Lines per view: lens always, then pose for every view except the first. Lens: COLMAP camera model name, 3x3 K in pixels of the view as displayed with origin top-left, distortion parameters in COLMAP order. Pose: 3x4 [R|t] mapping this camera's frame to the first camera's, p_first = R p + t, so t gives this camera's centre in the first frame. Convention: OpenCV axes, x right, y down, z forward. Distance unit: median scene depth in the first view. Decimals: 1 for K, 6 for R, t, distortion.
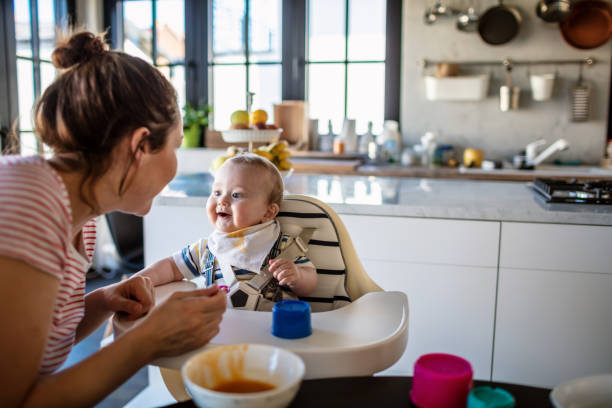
lens RADIAL K [[552.2, 0, 316.9], [0, 552.2, 204.2], [0, 0, 1]] dist [-0.177452, 0.149020]
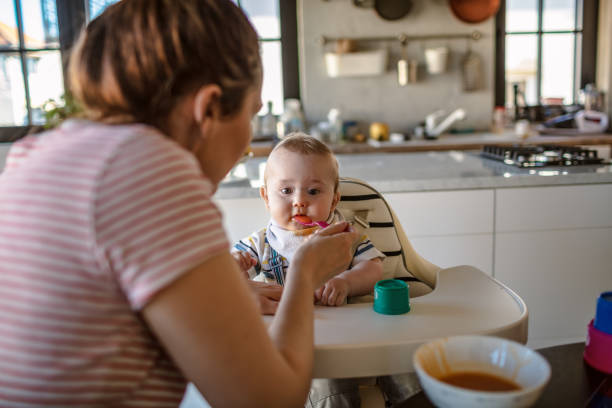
lens RADIAL K [[552.2, 0, 316.9], [0, 552.2, 204.2], [0, 0, 1]] dist [-0.177452, 0.149020]
pose [[0.958692, -0.089812, 0.269897, -0.113474], [0.080531, 0.995723, 0.045289, -0.005533], [-0.272810, -0.021683, 0.961824, 0.035471]]
